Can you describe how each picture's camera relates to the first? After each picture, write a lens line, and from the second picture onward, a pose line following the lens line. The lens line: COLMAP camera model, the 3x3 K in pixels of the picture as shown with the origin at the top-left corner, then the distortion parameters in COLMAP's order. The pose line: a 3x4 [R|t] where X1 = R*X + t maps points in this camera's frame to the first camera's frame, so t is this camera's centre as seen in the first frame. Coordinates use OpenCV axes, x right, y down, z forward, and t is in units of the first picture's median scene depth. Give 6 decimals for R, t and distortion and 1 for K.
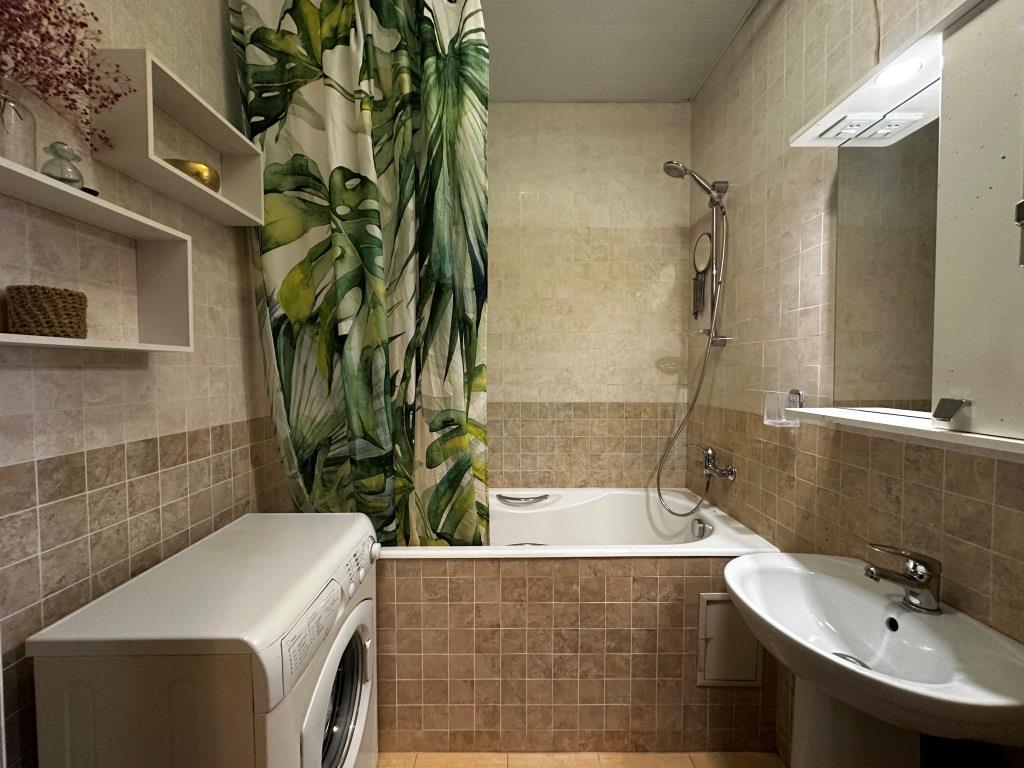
lens RADIAL K [[407.6, 0, 510.8], [0, 407.6, 382.9], [0, 0, 1]] dist [-0.001695, 0.000151]
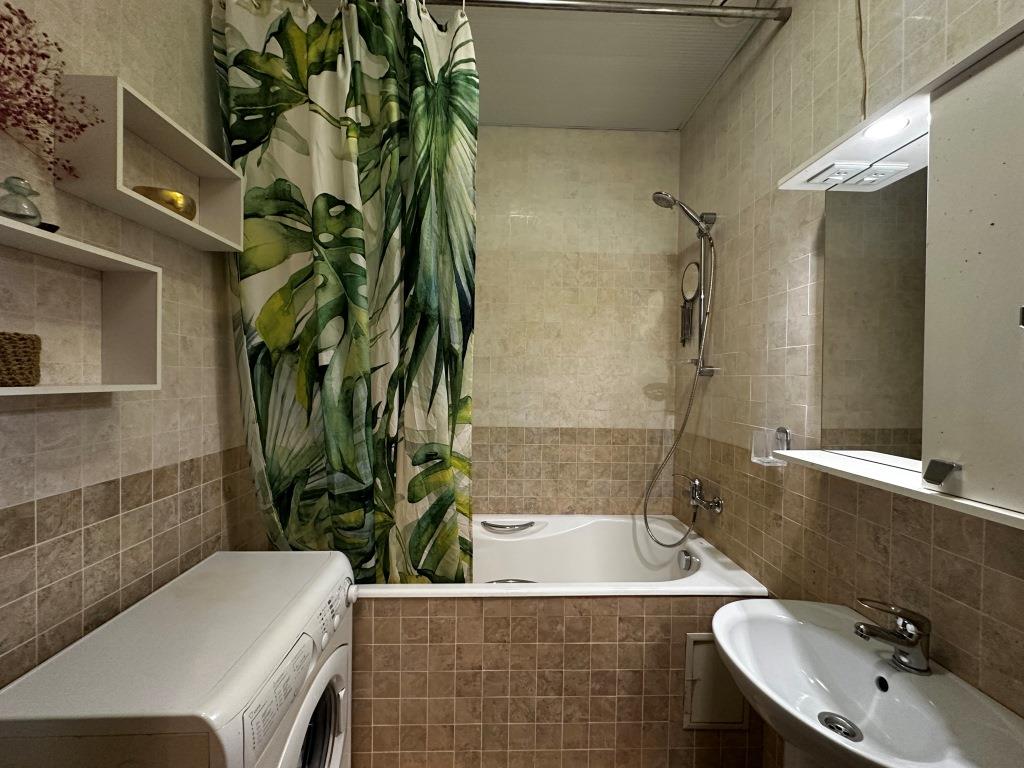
lens RADIAL K [[407.6, 0, 510.8], [0, 407.6, 382.9], [0, 0, 1]] dist [-0.001695, 0.000151]
pose [[0.999483, 0.014418, 0.028755, 0.004918], [-0.013839, 0.999700, -0.020217, -0.062147], [-0.029038, 0.019809, 0.999382, 0.022556]]
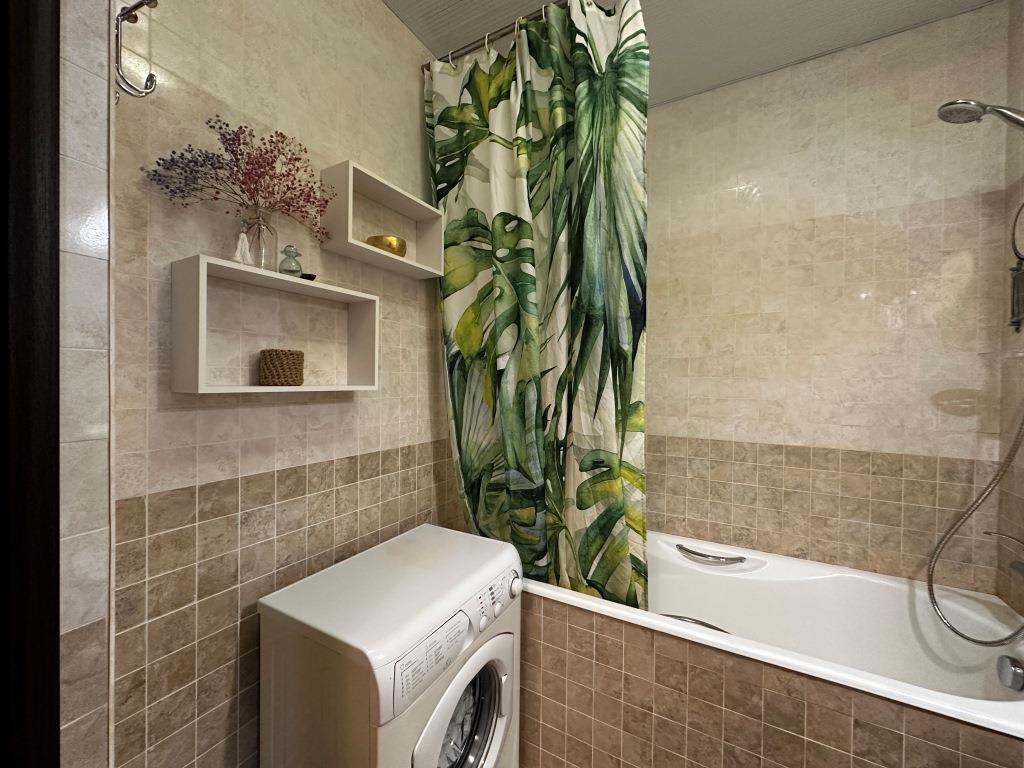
lens RADIAL K [[407.6, 0, 510.8], [0, 407.6, 382.9], [0, 0, 1]] dist [-0.001695, 0.000151]
pose [[0.866327, 0.015634, -0.499232, 0.136879], [-0.030193, 0.999321, -0.021100, -0.061501], [0.498564, 0.033353, 0.866211, 0.099432]]
